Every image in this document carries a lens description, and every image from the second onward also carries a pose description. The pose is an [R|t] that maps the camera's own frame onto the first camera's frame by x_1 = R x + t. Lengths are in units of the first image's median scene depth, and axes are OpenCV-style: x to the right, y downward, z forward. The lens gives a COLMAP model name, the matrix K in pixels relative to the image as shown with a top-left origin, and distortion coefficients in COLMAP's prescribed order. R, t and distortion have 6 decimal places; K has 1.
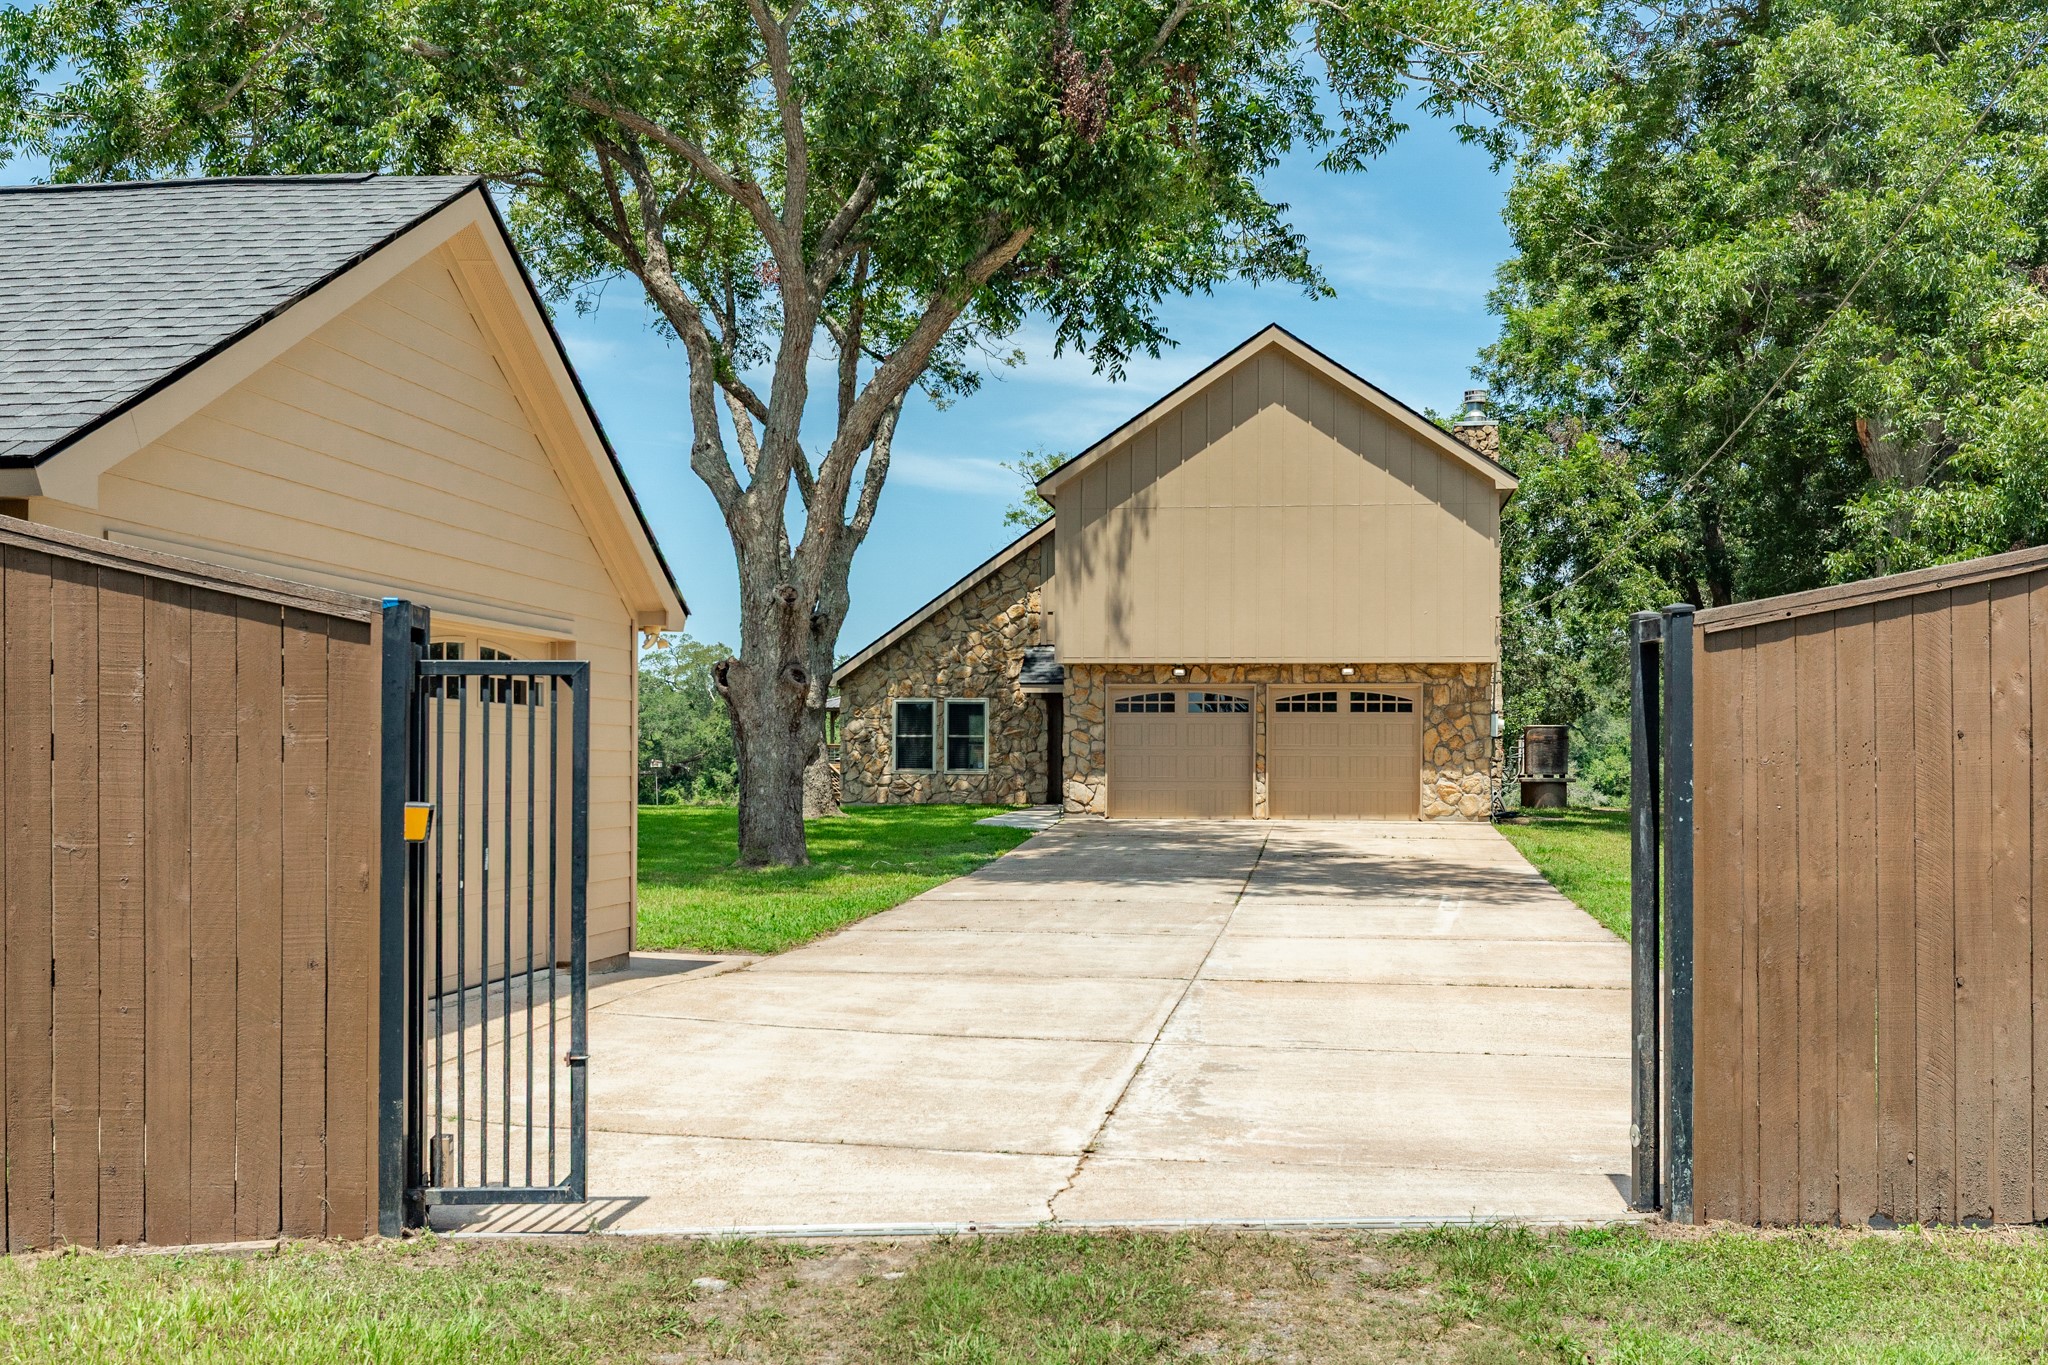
lens RADIAL K [[2018.7, 0, 1025.1], [0, 2018.7, 673.1], [0, 0, 1]] dist [-0.024137, 0.000000]
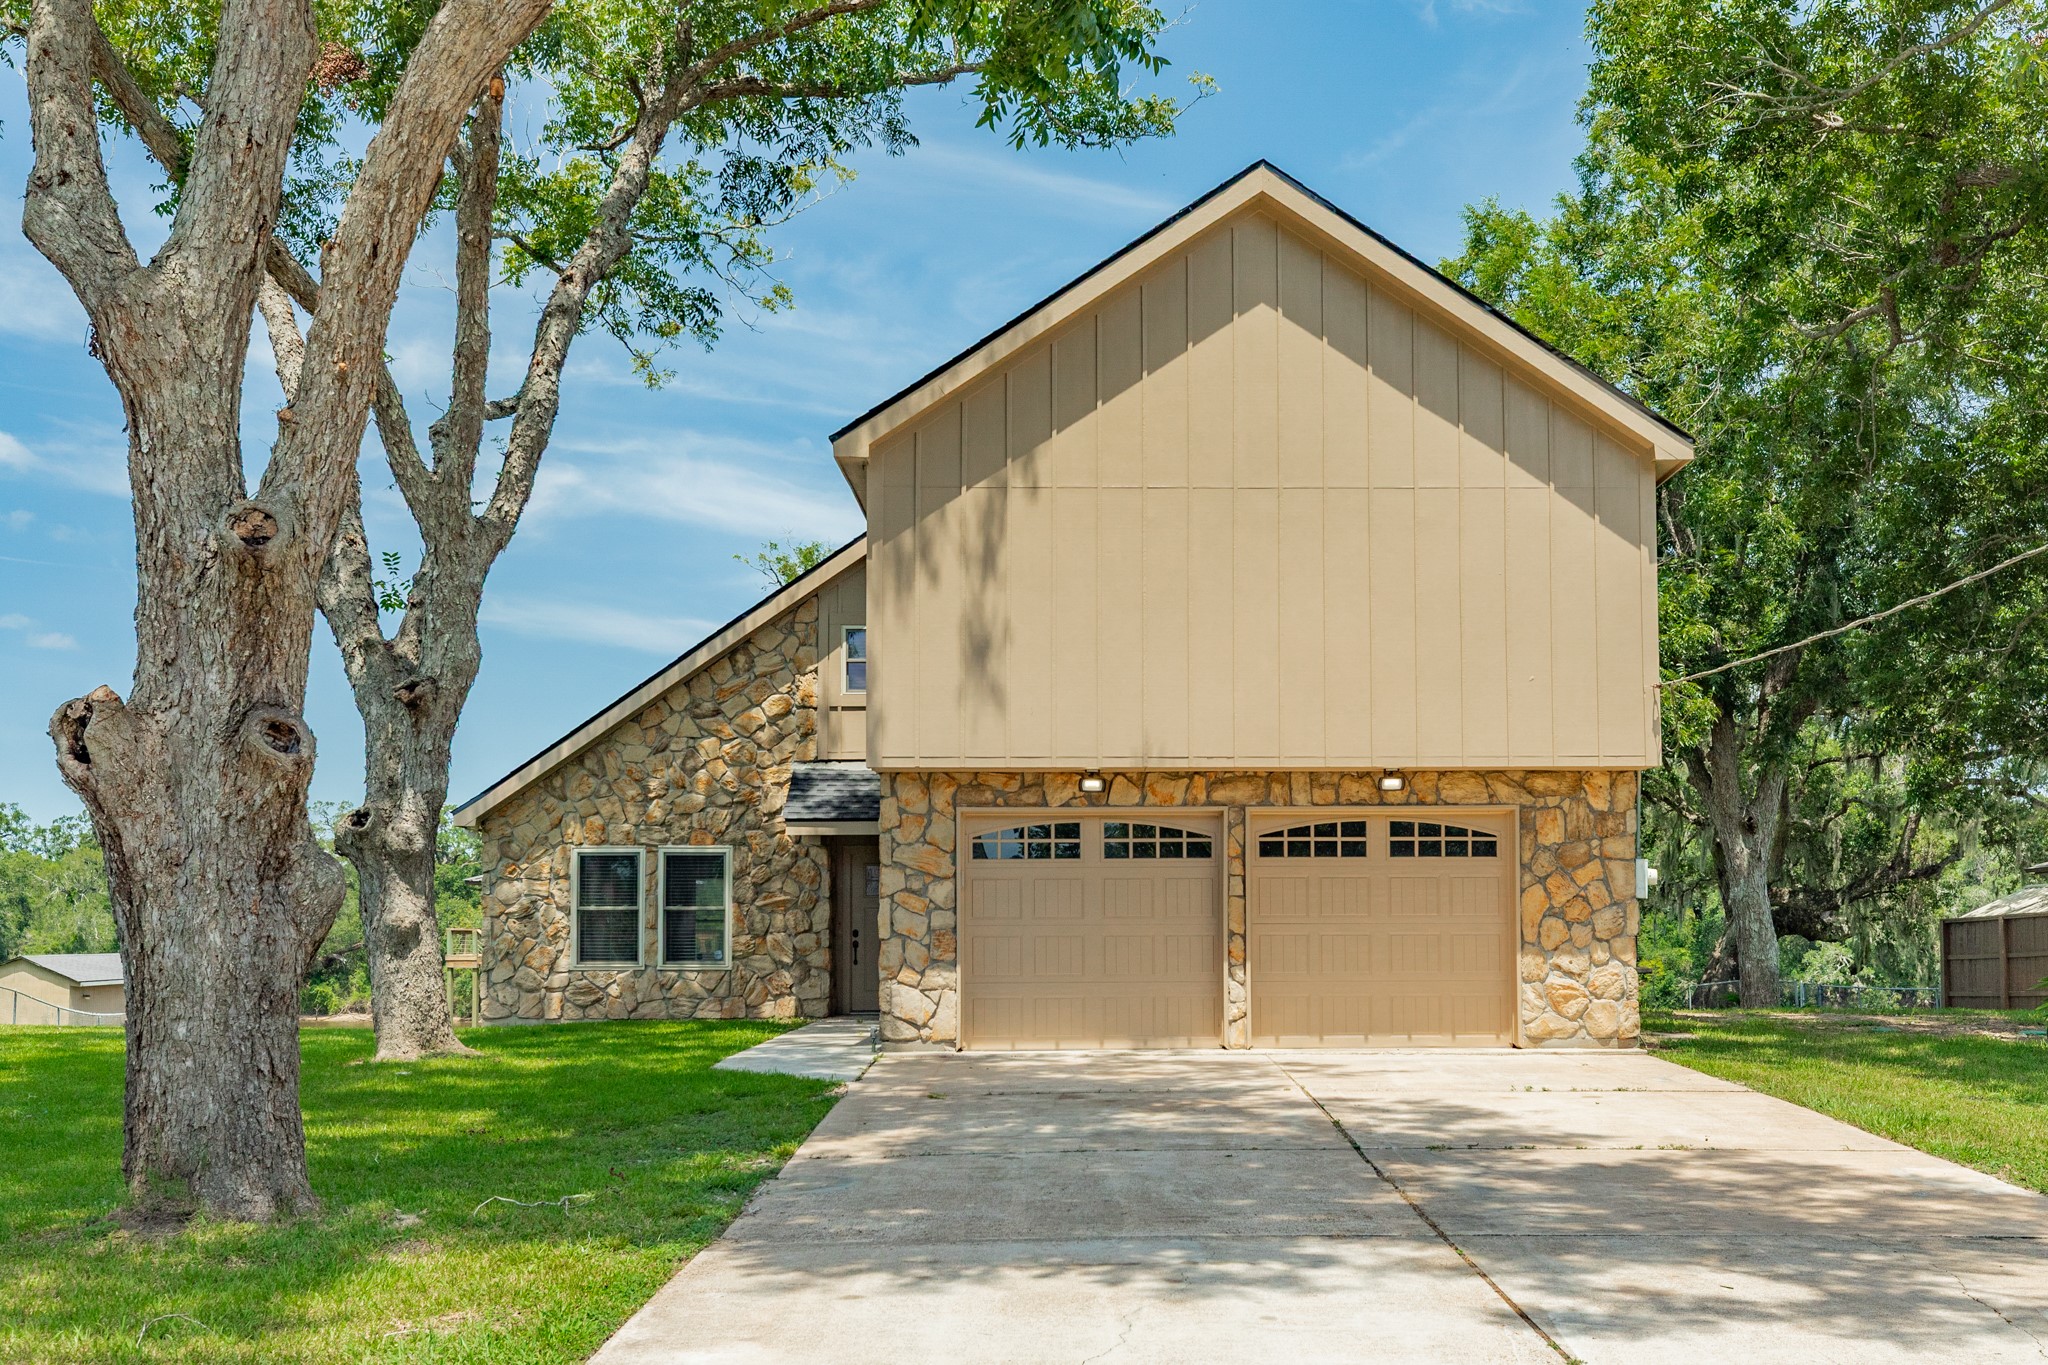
lens RADIAL K [[1864.8, 0, 1053.3], [0, 1864.8, 843.4], [0, 0, 1]] dist [0.003315, 0.000000]
pose [[0.985724, 0.000873, 0.168368, -0.020223], [0.001062, 0.999934, -0.011399, 0.021350], [-0.168367, 0.011415, 0.985658, 0.495435]]
